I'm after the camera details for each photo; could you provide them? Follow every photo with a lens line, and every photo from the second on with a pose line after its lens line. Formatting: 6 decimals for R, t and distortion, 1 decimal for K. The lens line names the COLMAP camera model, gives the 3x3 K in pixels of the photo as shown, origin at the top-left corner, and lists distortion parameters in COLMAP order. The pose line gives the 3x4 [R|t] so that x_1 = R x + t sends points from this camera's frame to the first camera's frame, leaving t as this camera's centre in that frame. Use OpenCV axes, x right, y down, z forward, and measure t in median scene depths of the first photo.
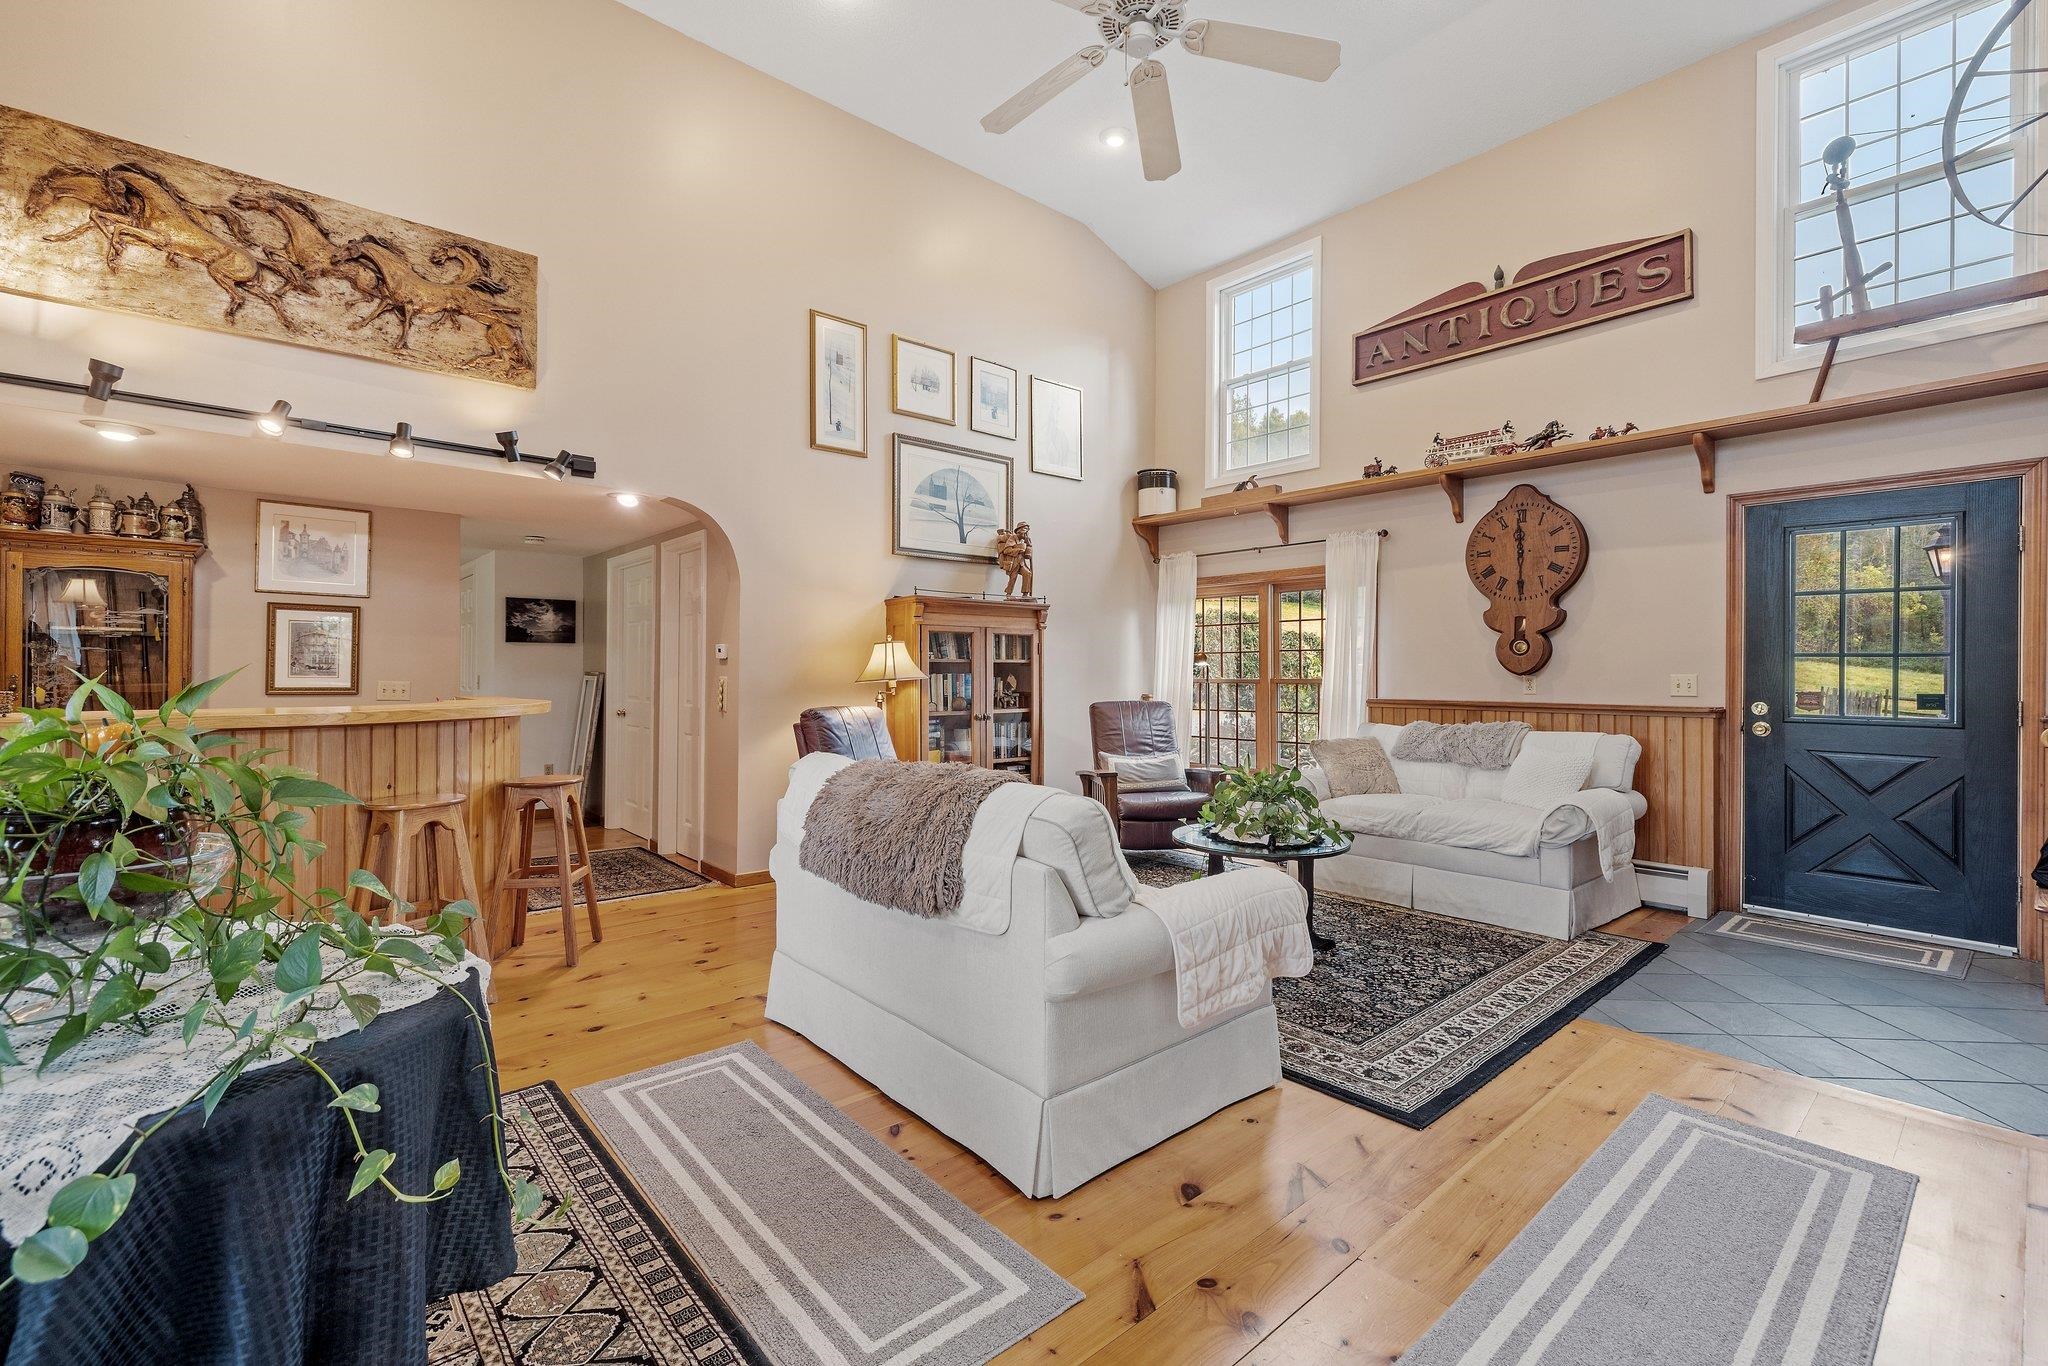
lens RADIAL K [[881.4, 0, 1012.0], [0, 881.4, 670.3], [0, 0, 1]] dist [-0.001207, 0.000323]
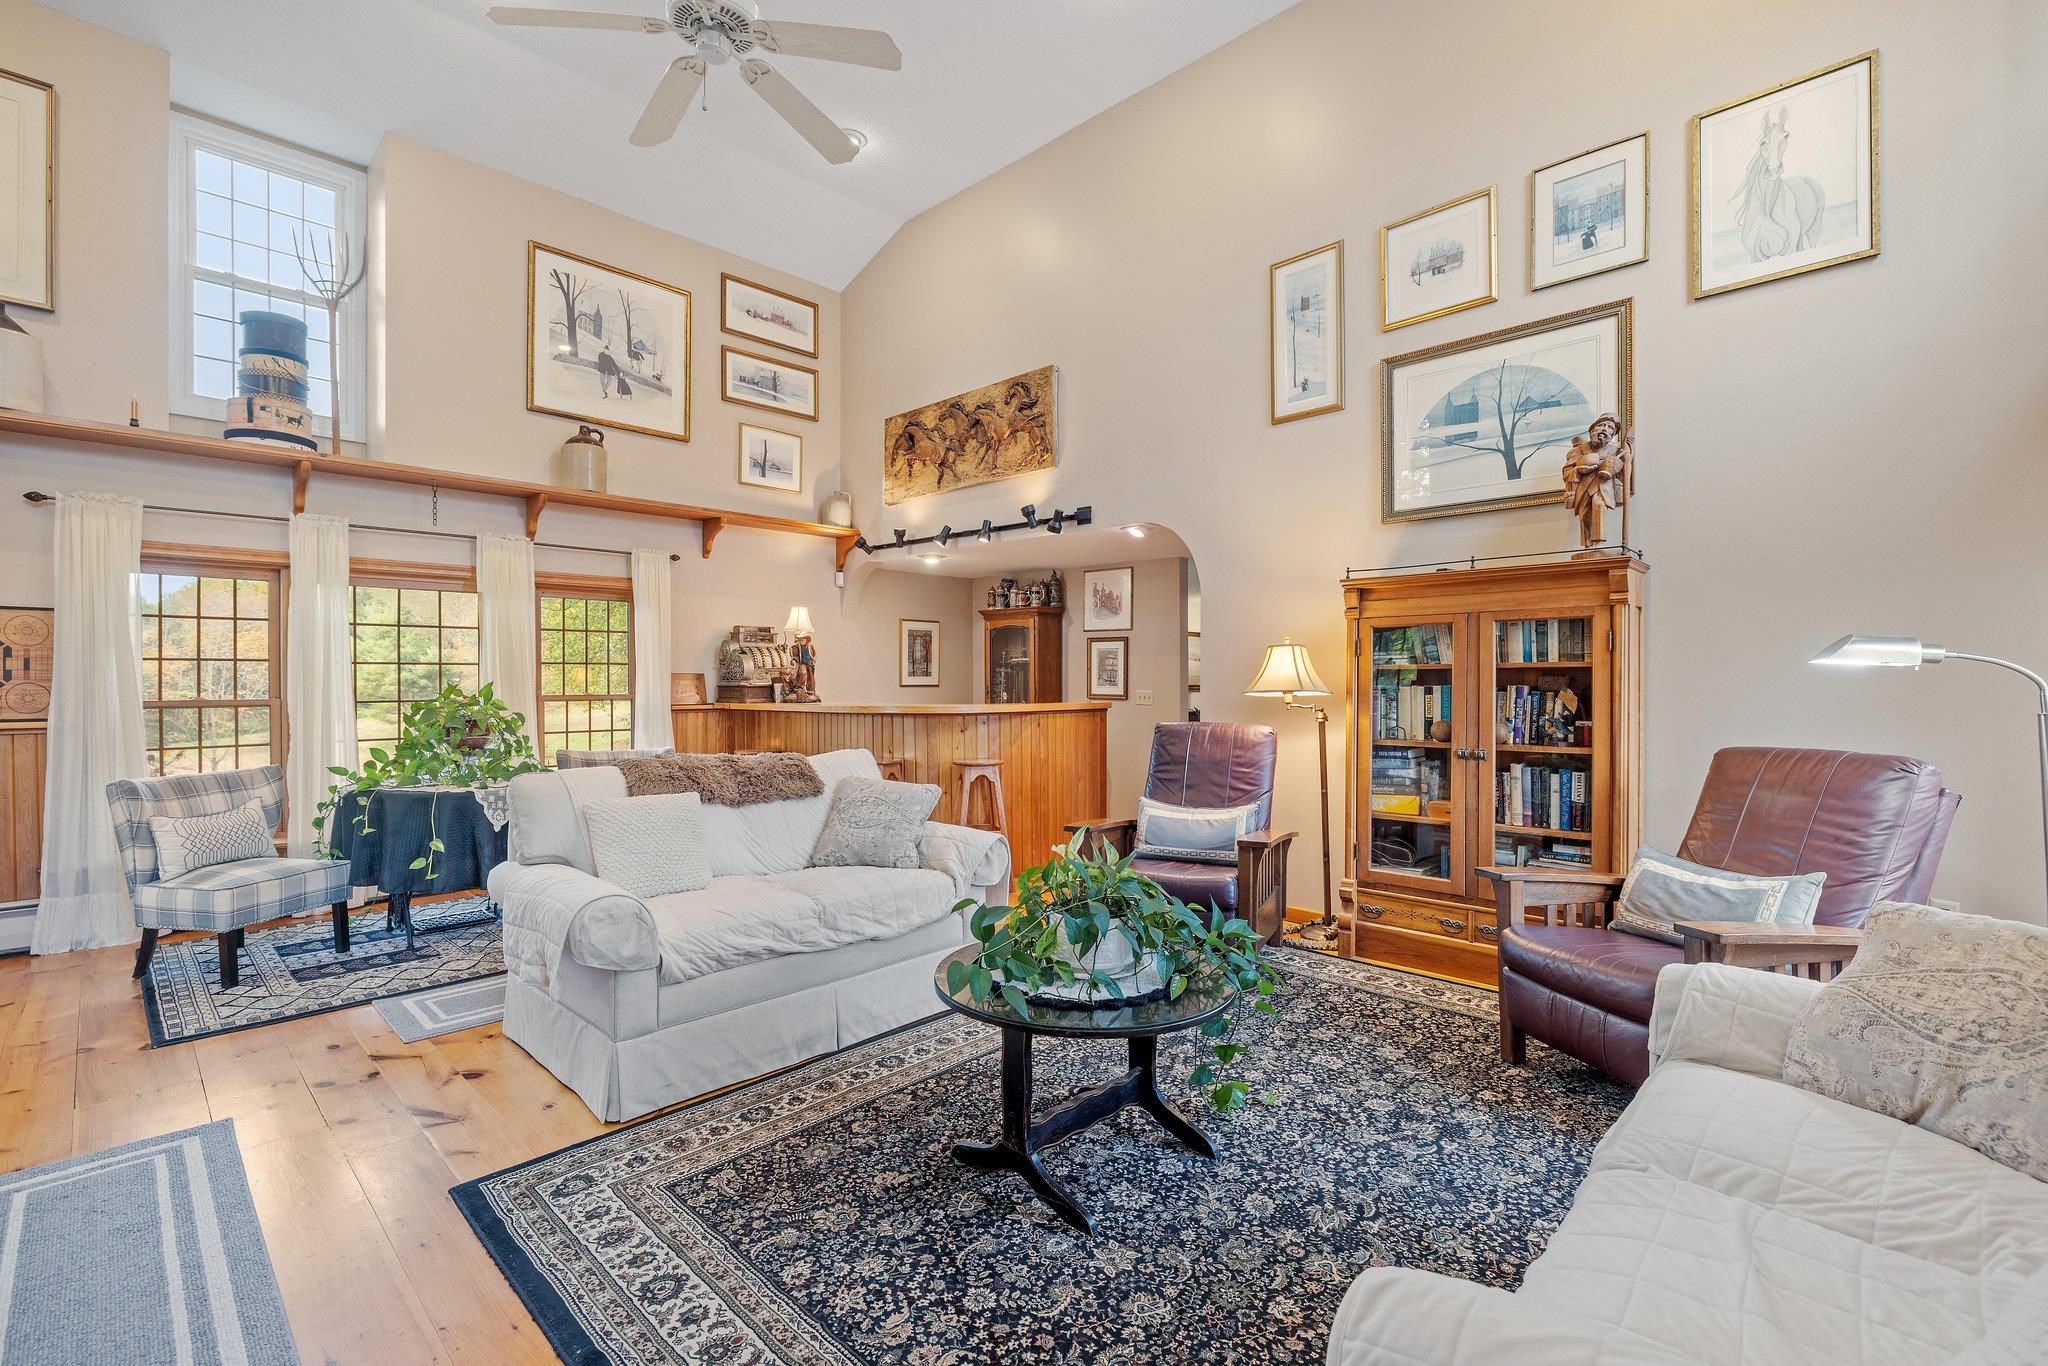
lens RADIAL K [[906.3, 0, 1011.4], [0, 906.3, 685.6], [0, 0, 1]] dist [-0.008855, 0.000147]
pose [[0.080927, 0.002124, -0.996718, 0.671801], [0.004587, 0.999986, 0.002504, 0.000854], [0.996709, -0.004775, 0.080916, 0.704479]]
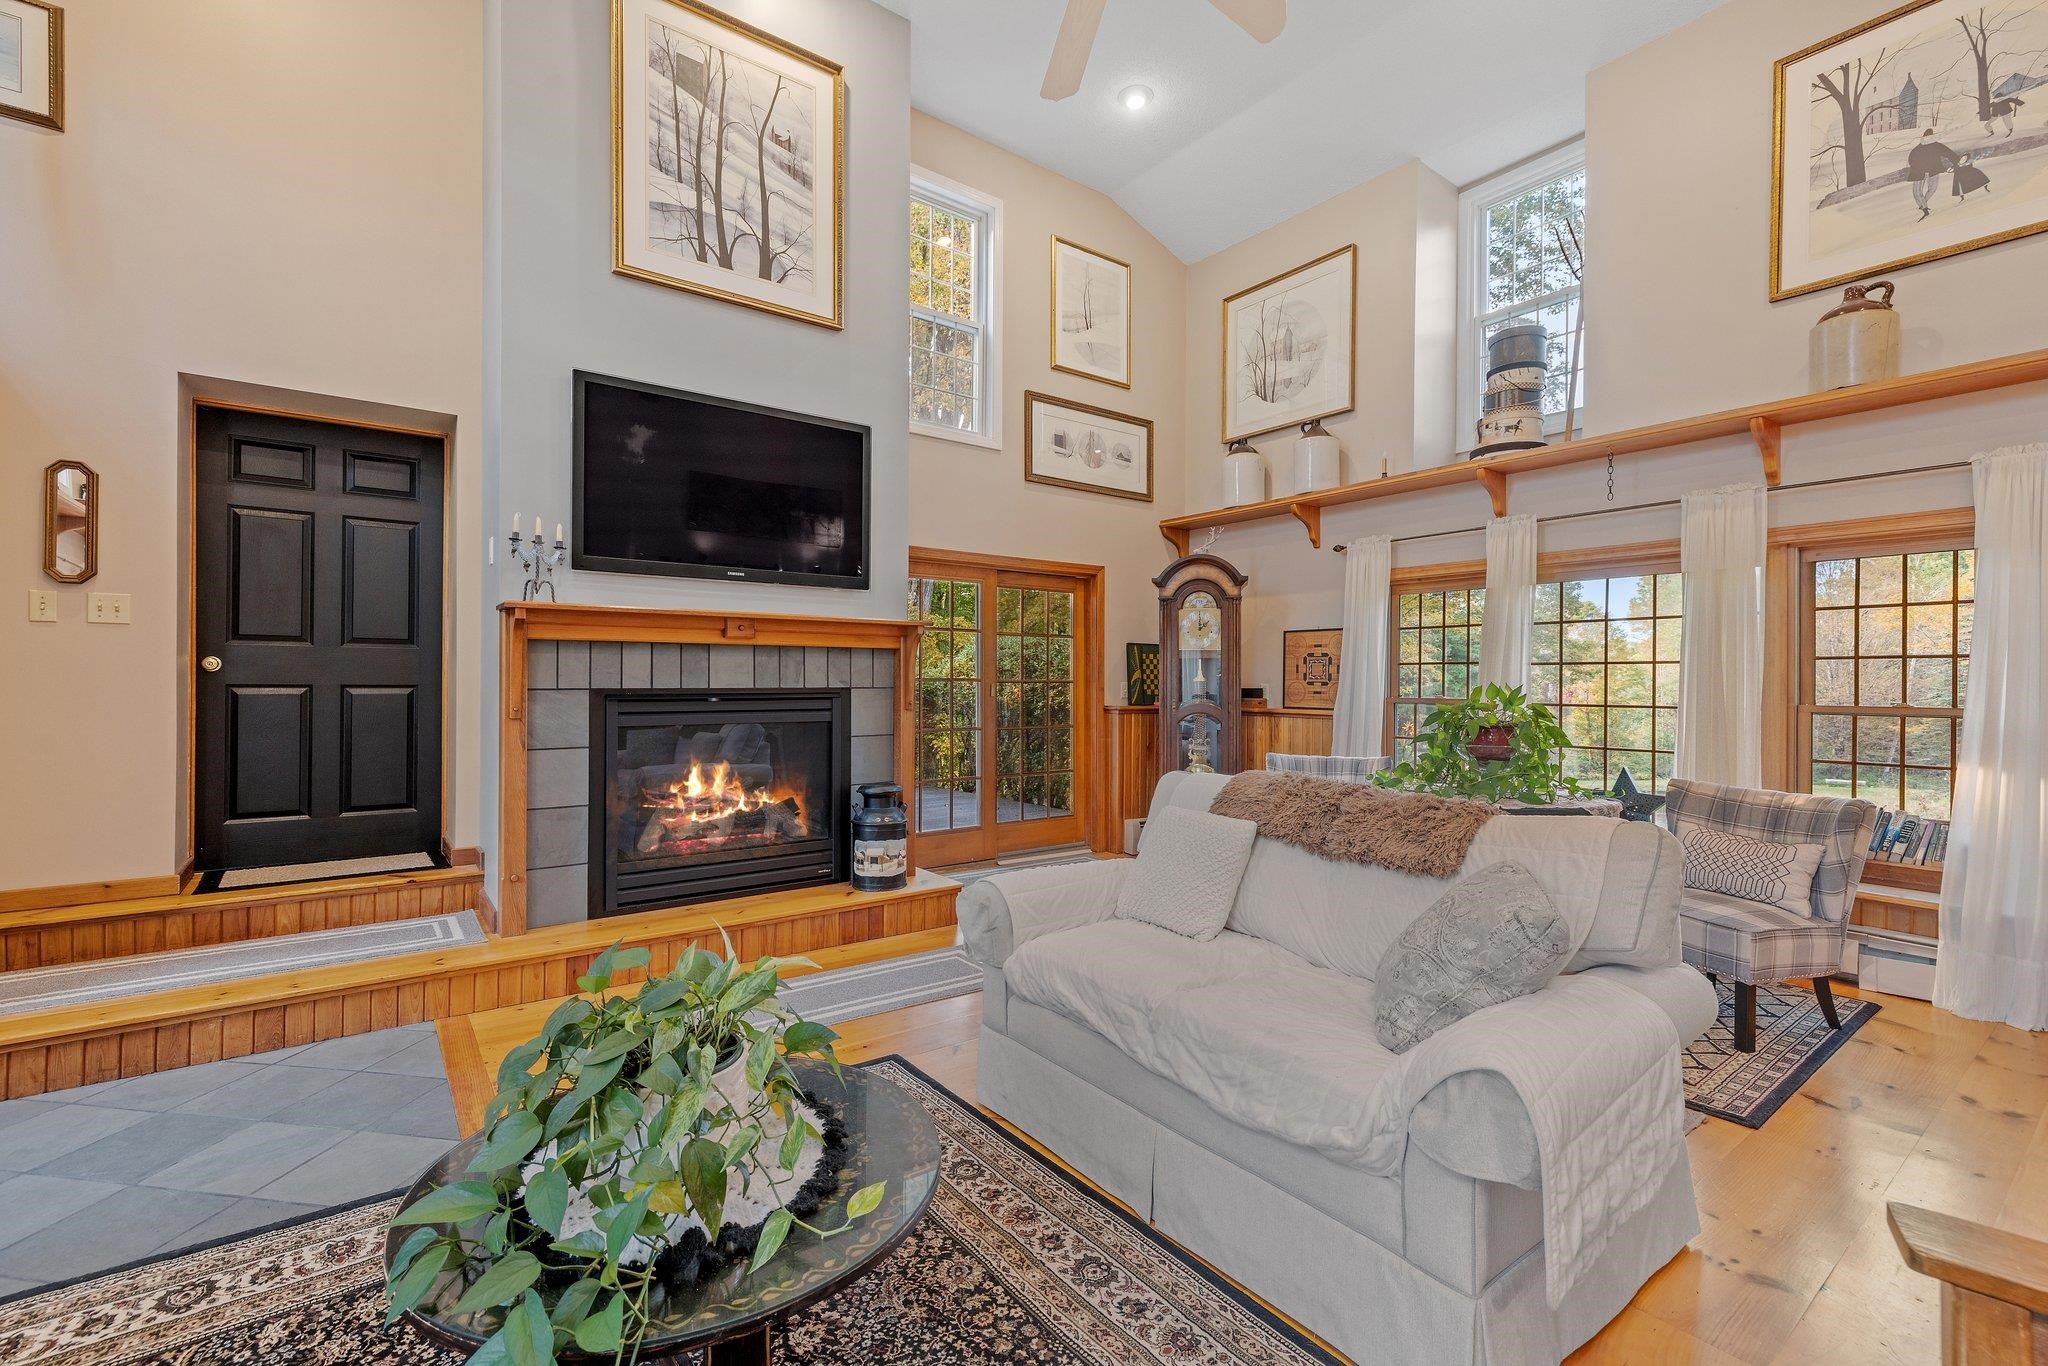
lens RADIAL K [[881.4, 0, 1016.8], [0, 881.4, 685.4], [0, 0, 1]] dist [-0.001207, 0.000323]
pose [[-0.997119, -0.010542, 0.075114, 0.093223], [-0.010607, 0.999944, -0.000458, 0.004981], [-0.075105, -0.001253, -0.997175, 1.035125]]
